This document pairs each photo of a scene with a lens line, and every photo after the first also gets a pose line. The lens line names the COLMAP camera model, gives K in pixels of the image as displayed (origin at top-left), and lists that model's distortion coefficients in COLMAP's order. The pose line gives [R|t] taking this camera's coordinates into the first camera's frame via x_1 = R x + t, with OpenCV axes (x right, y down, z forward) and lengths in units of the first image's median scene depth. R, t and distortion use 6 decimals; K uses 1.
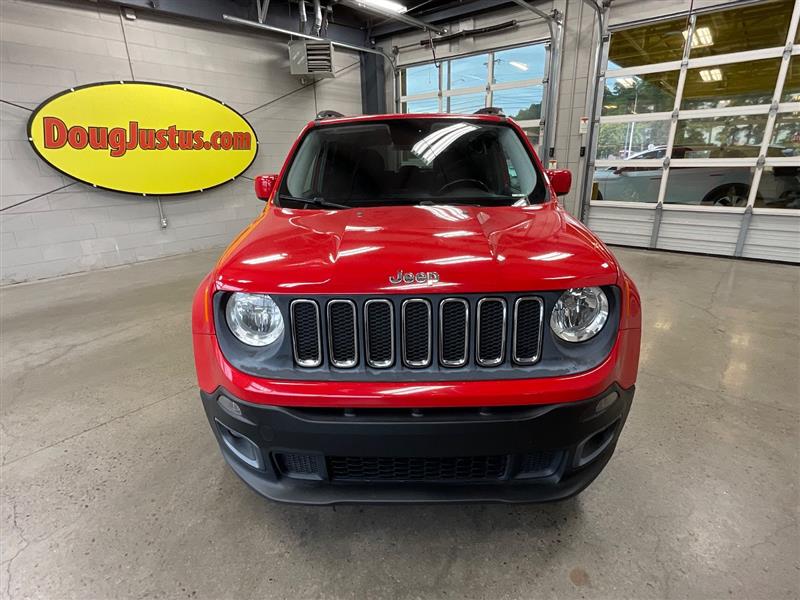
lens RADIAL K [[423.7, 0, 401.8], [0, 423.7, 298.8], [0, 0, 1]] dist [-0.006792, 0.009759]
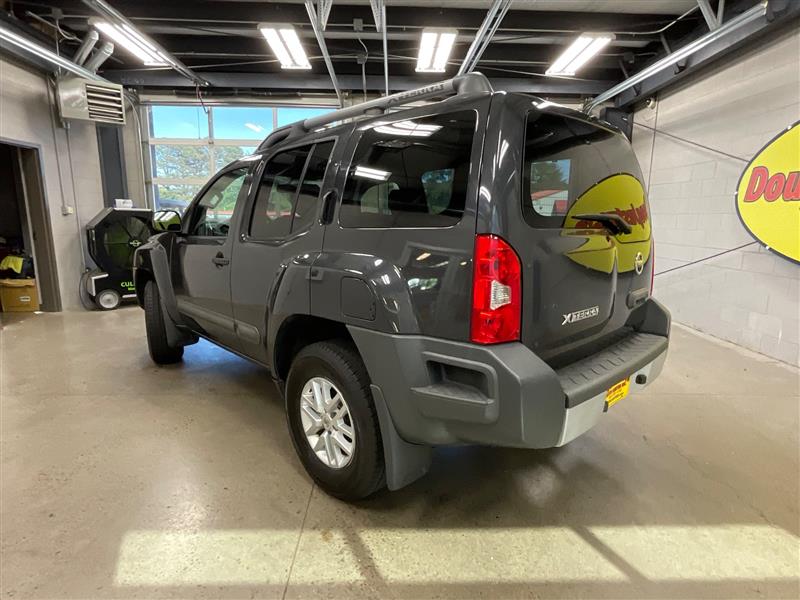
lens RADIAL K [[442.0, 0, 403.3], [0, 442.0, 301.4], [0, 0, 1]] dist [-0.002776, 0.001805]
pose [[-0.749794, 0.136999, -0.647333, 0.235461], [-0.207498, 0.880296, 0.426643, -0.305953], [0.628294, 0.454215, -0.631613, 0.901396]]
